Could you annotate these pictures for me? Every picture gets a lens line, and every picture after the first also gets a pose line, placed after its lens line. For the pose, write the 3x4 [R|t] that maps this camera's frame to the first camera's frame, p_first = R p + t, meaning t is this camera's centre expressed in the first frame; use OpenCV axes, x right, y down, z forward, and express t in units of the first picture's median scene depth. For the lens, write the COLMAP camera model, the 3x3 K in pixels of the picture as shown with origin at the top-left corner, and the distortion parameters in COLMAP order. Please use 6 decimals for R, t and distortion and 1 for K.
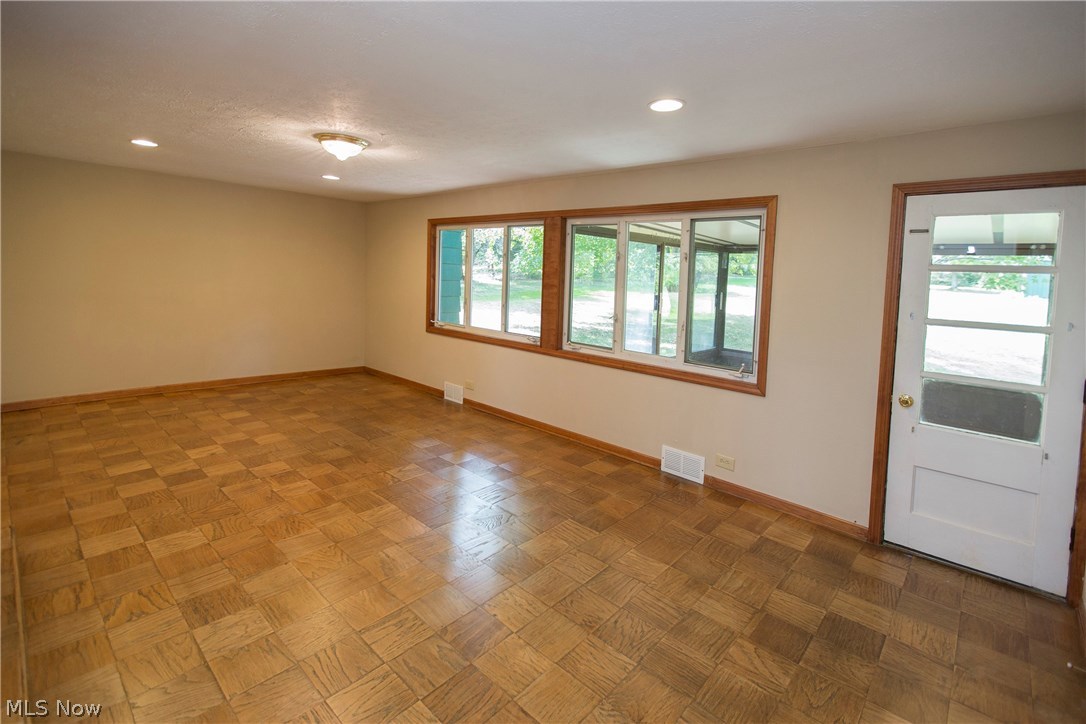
lens RADIAL K [[498.4, 0, 537.3], [0, 498.4, 364.6], [0, 0, 1]] dist [0.013282, -0.001692]
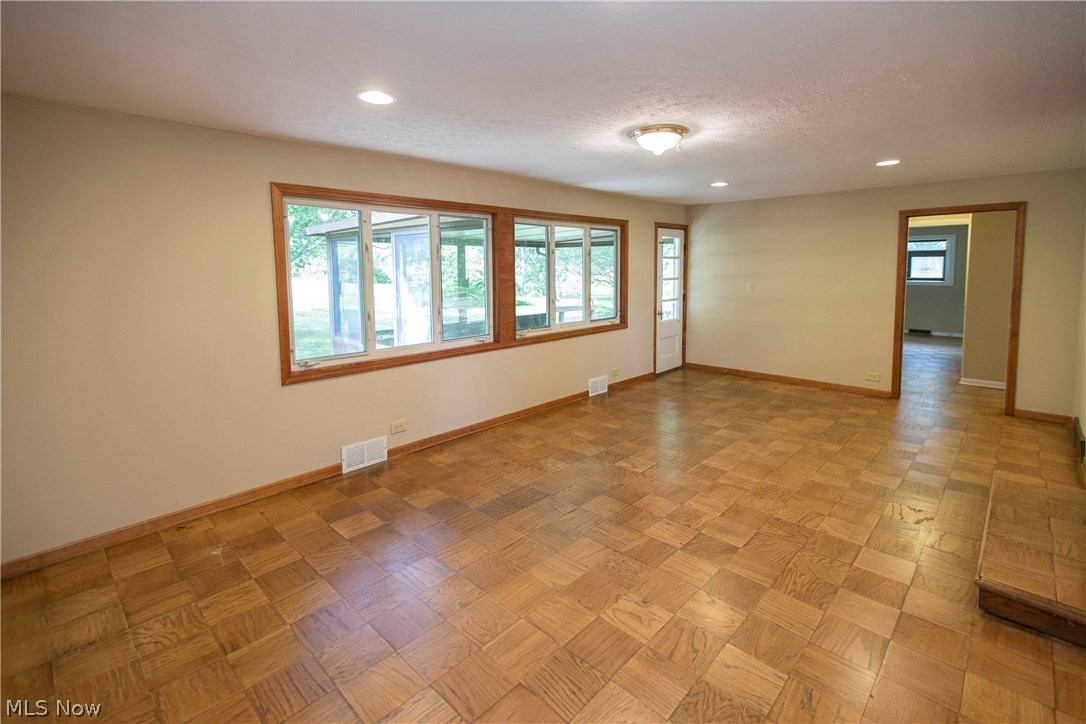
lens RADIAL K [[498.4, 0, 536.9], [0, 498.4, 355.7], [0, 0, 1]] dist [0.013282, -0.001692]
pose [[0.018808, -0.222898, 0.974660, -1.049372], [0.191483, 0.957591, 0.215299, -0.227504], [-0.981316, 0.182581, 0.060691, 0.935029]]
